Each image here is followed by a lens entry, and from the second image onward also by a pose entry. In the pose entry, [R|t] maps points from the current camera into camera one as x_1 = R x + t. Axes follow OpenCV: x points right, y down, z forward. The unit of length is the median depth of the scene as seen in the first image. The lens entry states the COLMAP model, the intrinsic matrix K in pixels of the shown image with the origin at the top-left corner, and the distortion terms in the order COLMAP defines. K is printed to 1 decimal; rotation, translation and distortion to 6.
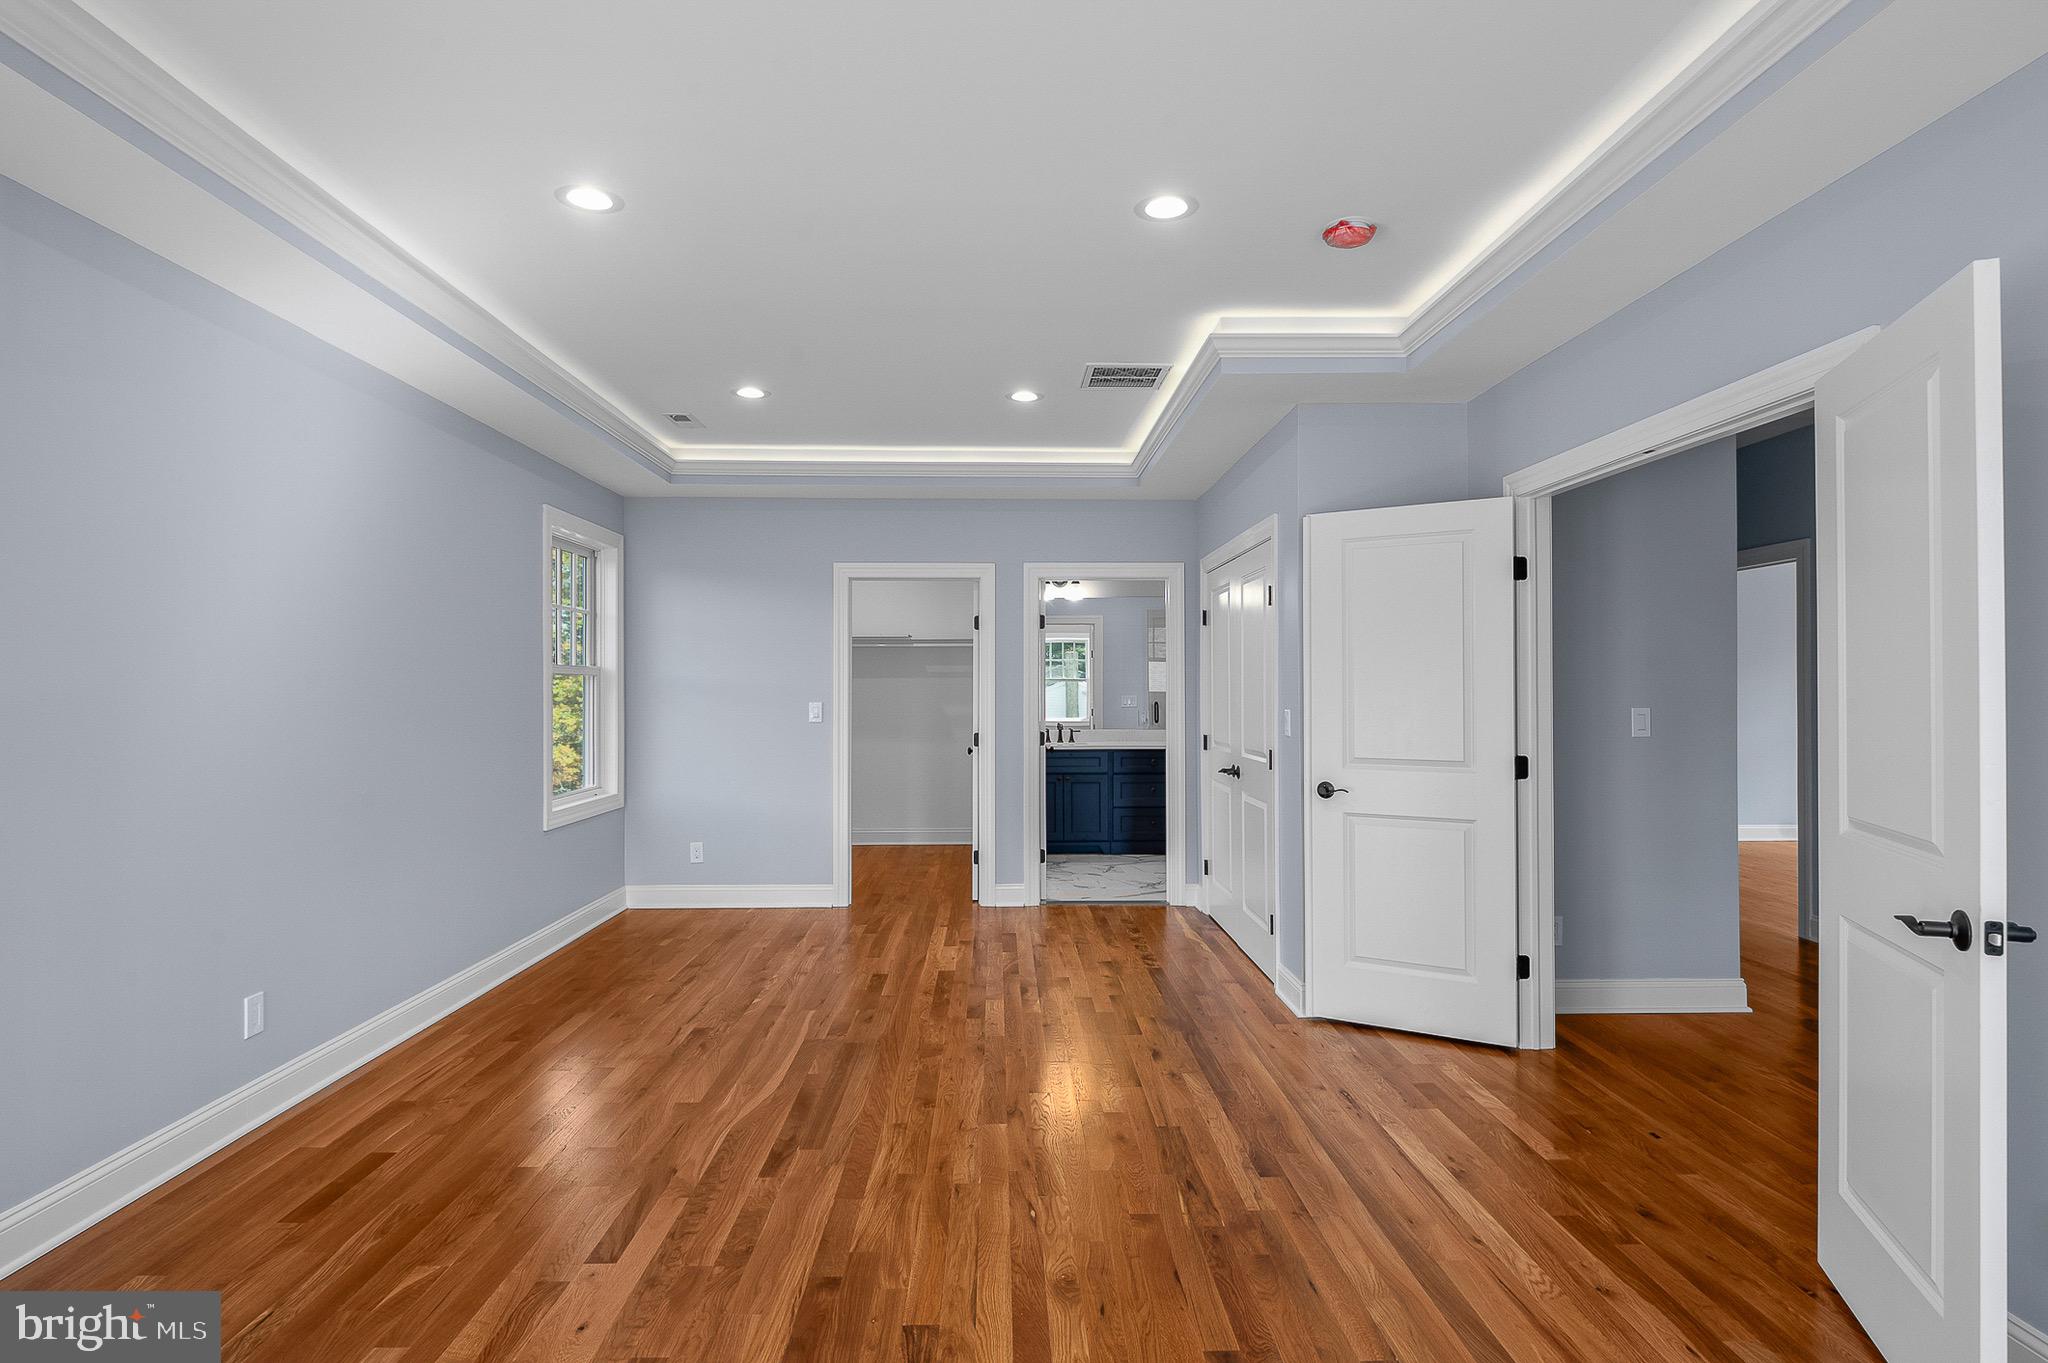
lens RADIAL K [[1012.1, 0, 1024.6], [0, 1012.1, 679.7], [0, 0, 1]] dist [-0.000434, -0.000171]
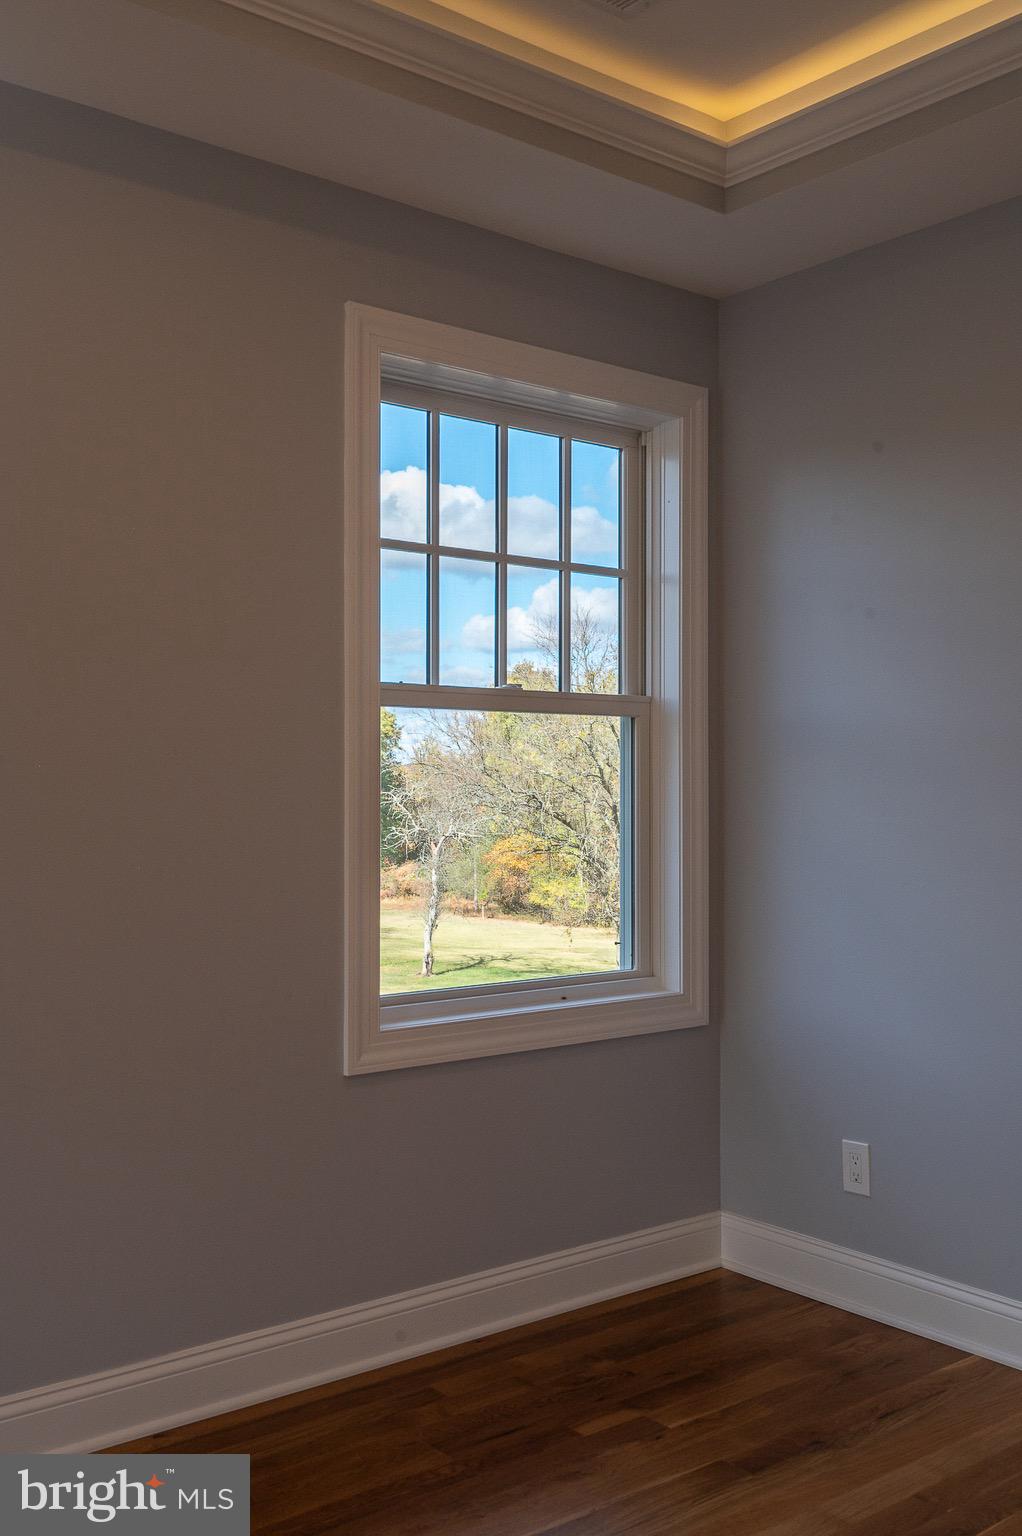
lens RADIAL K [[1484.5, 0, 515.4], [0, 1484.5, 767.3], [0, 0, 1]] dist [0.011675, 0.000000]
pose [[0.614686, -0.009309, -0.788717, 0.045828], [0.005299, 0.999957, -0.007672, 0.021524], [0.788754, 0.000536, 0.614708, 0.549498]]
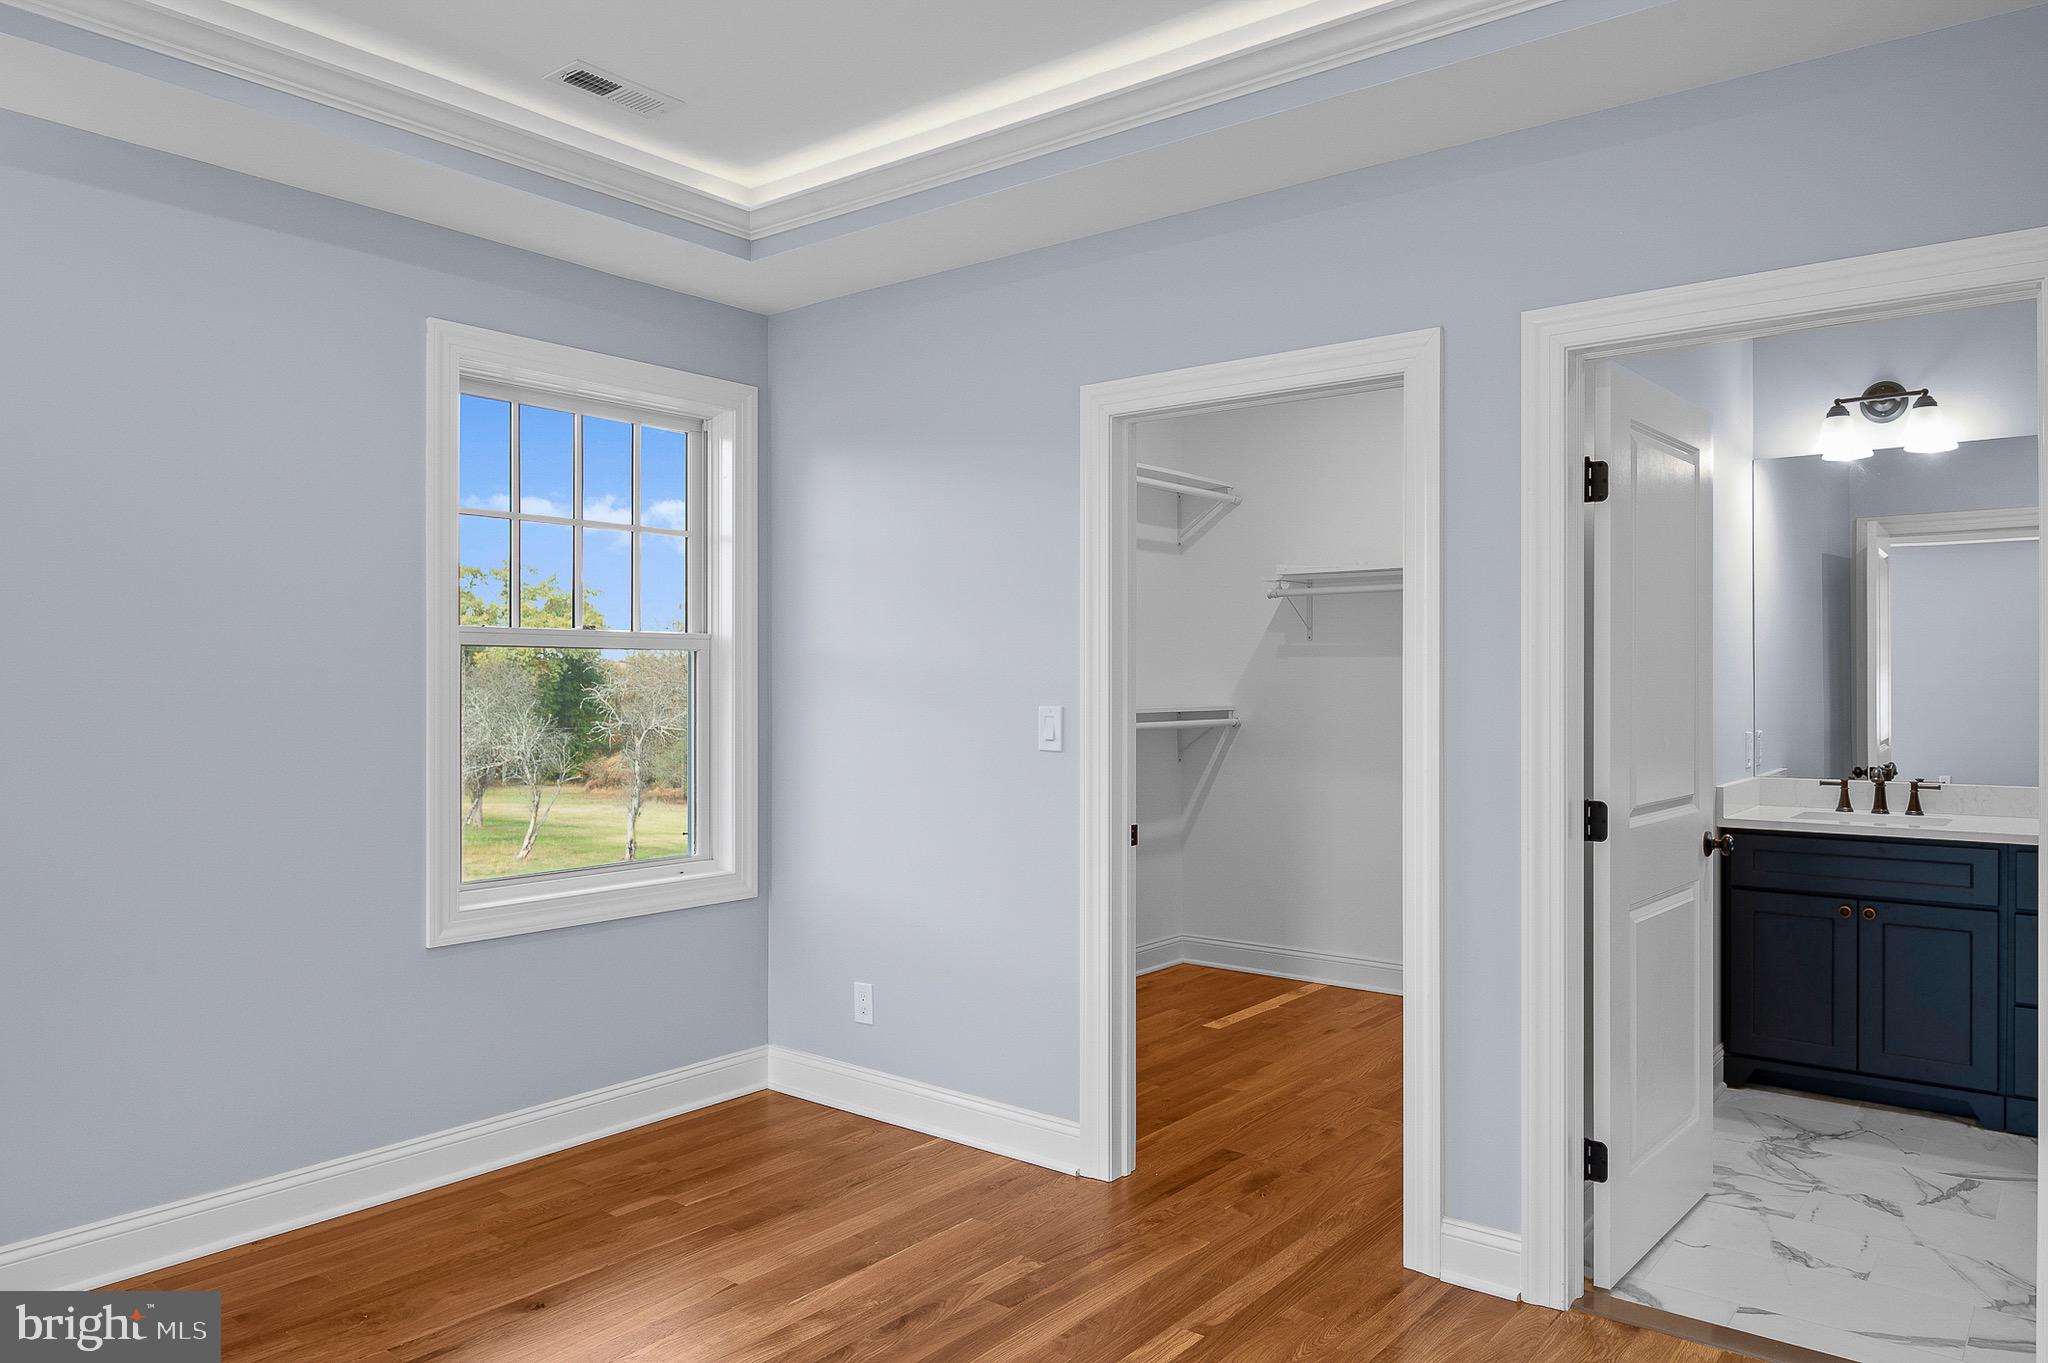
lens RADIAL K [[1362.0, 0, 1024.3], [0, 1362.0, 677.3], [0, 0, 1]] dist [-0.009063, -0.004920]
pose [[0.768555, -0.000937, -0.639783, 0.167485], [0.004440, 0.999983, 0.003869, 0.007787], [0.639769, -0.005814, 0.768546, 0.537414]]
